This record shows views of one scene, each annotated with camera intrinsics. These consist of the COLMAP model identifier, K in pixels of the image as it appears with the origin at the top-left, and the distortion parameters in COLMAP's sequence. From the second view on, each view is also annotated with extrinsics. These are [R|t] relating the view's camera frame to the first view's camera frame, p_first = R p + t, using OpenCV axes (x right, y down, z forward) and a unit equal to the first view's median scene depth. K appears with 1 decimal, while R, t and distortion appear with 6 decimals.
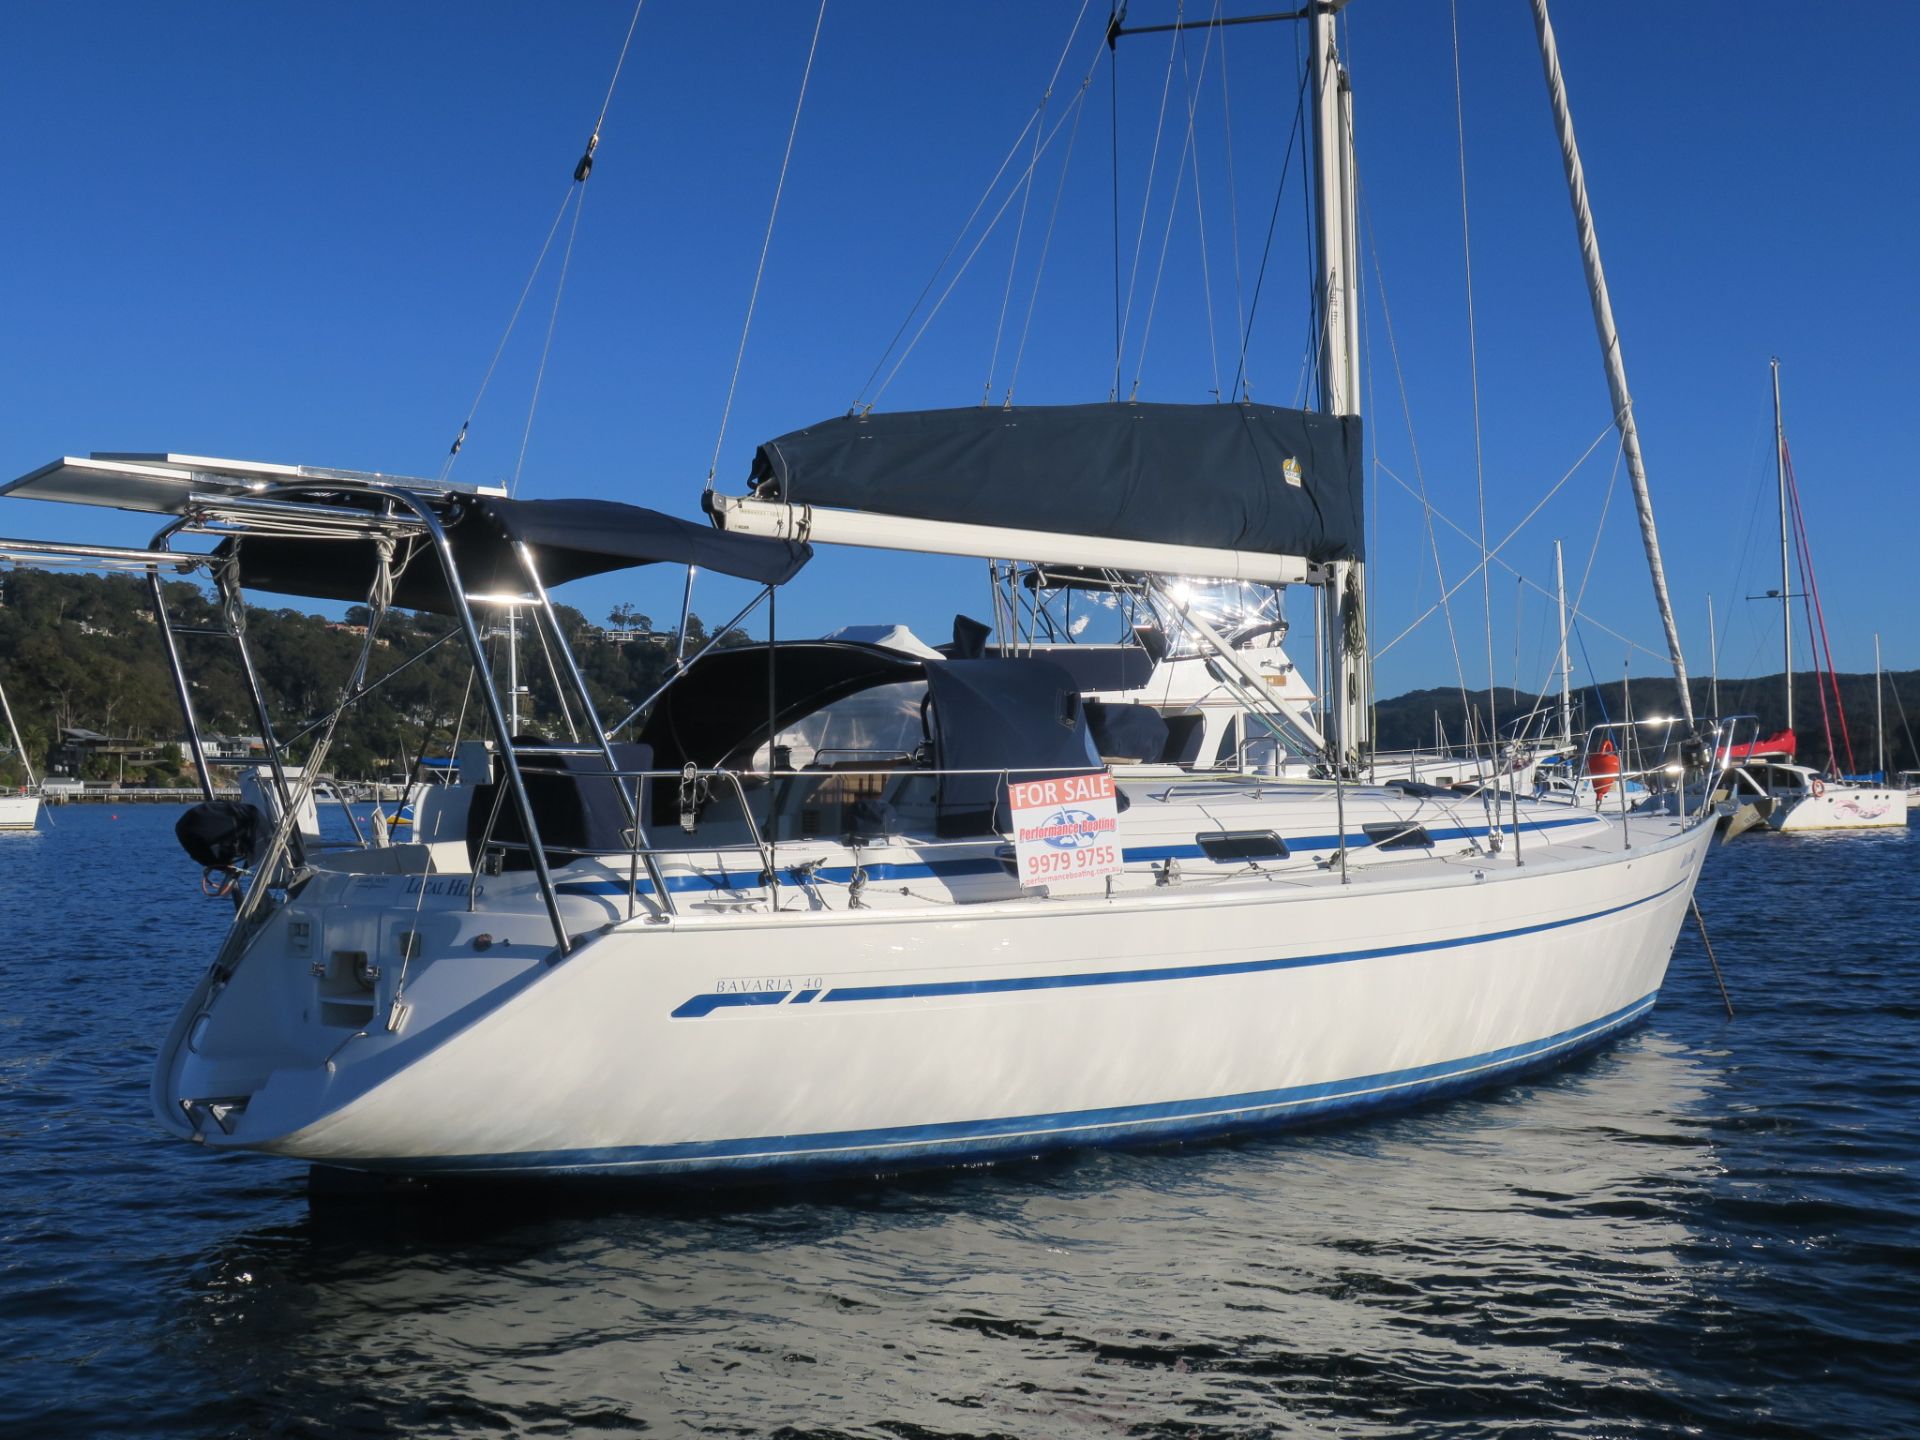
lens RADIAL K [[2238.7, 0, 960.0], [0, 2238.7, 720.0], [0, 0, 1]] dist [-0.002621, -0.010508]
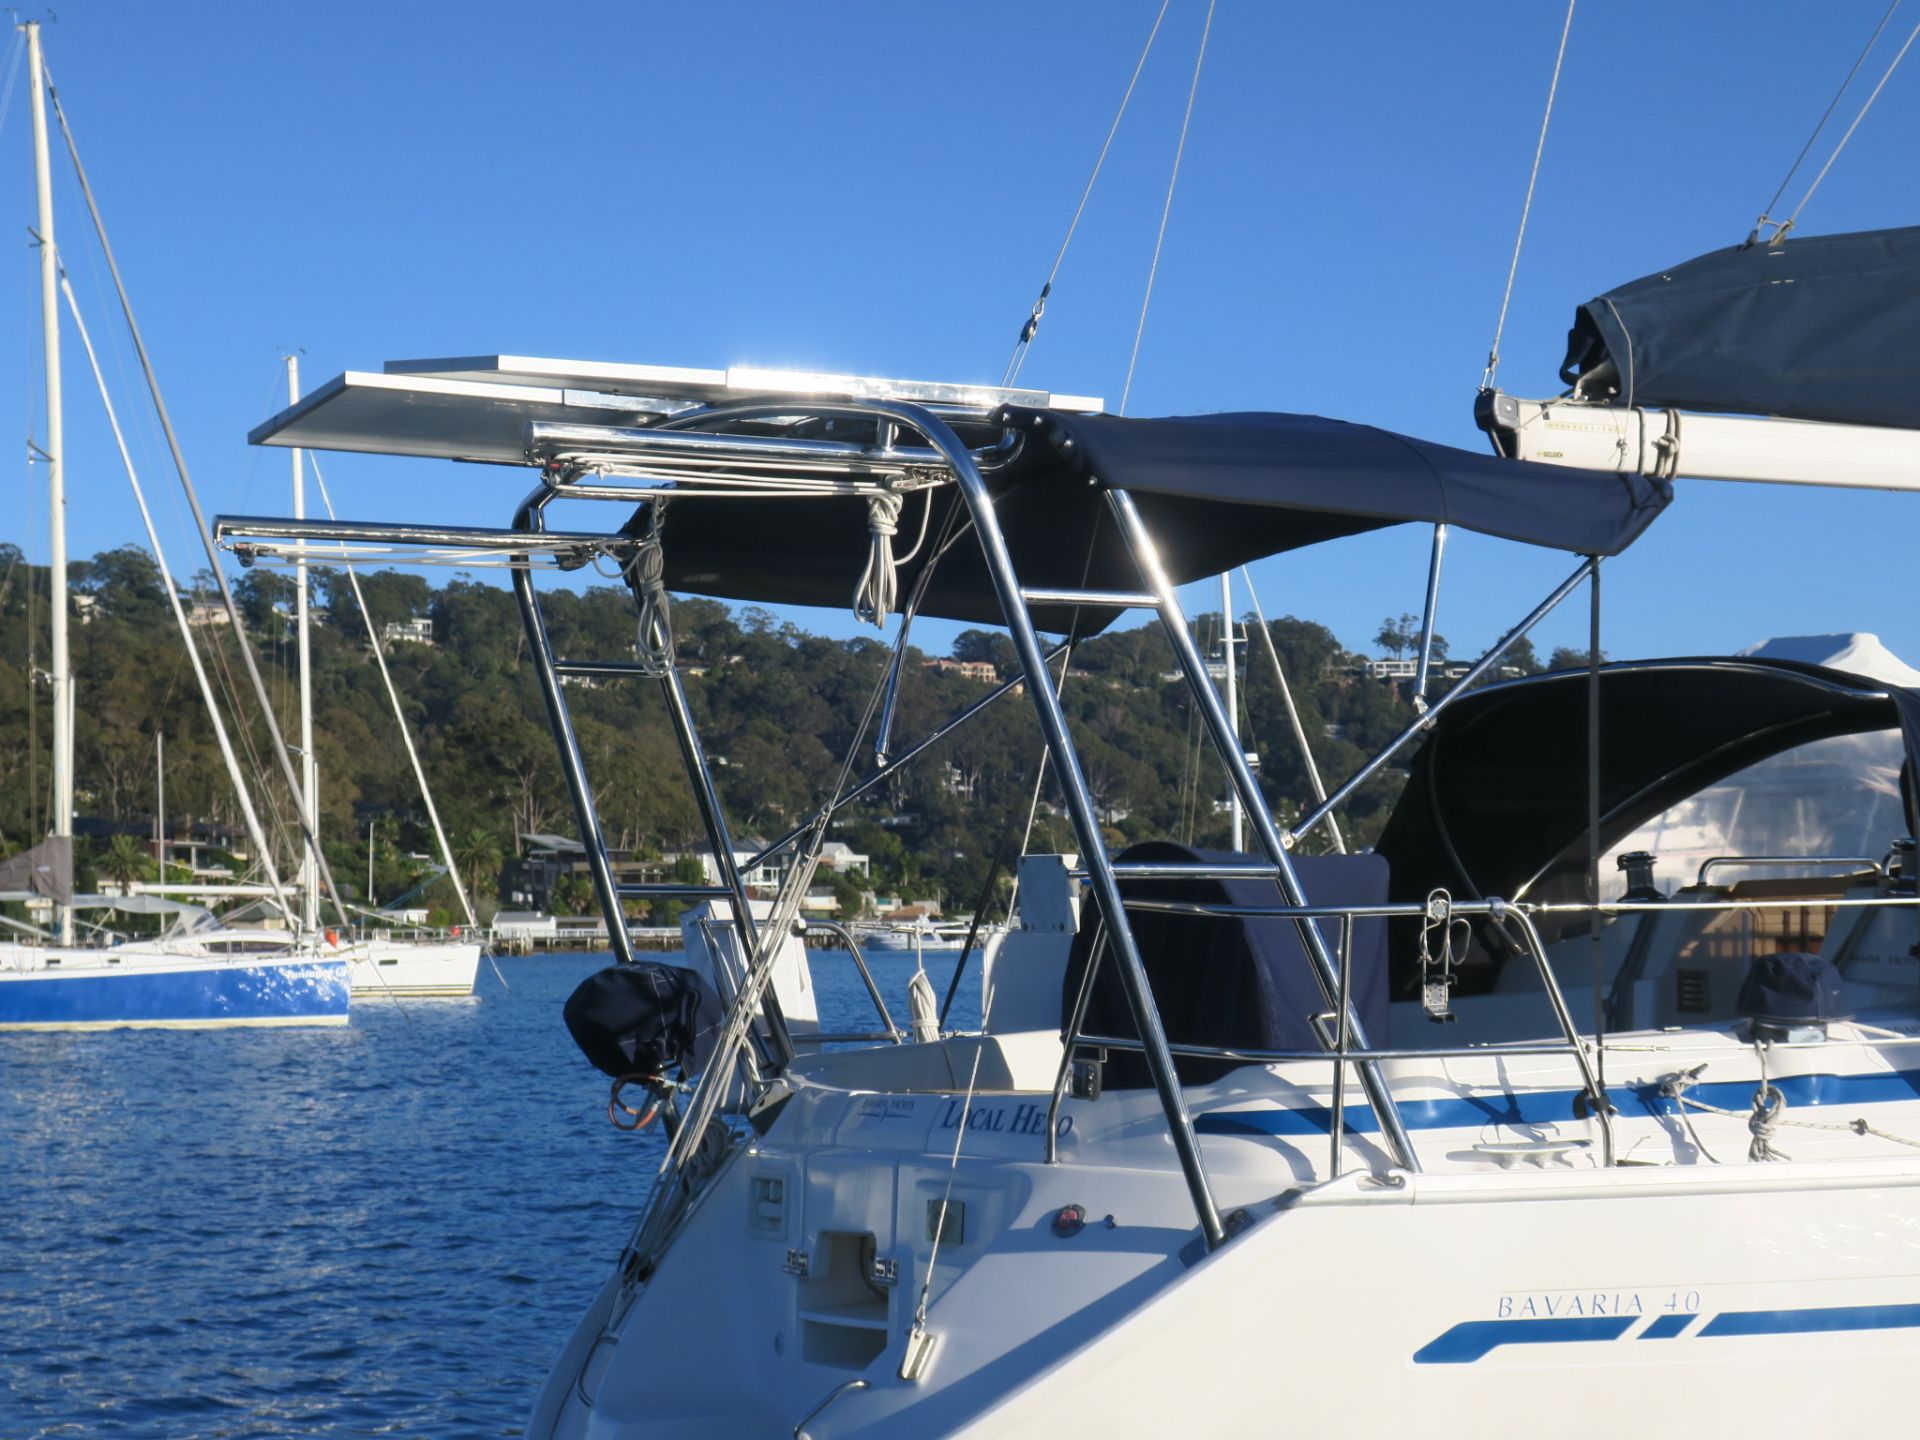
lens RADIAL K [[3176.4, 0, 1174.6], [0, 3176.4, 847.0], [0, 0, 1]] dist [0.368747, -3.537709]
pose [[0.967294, -0.012767, -0.253335, 0.011824], [0.016730, 0.999769, 0.013493, -0.002629], [0.253104, -0.017290, 0.967285, 0.232135]]
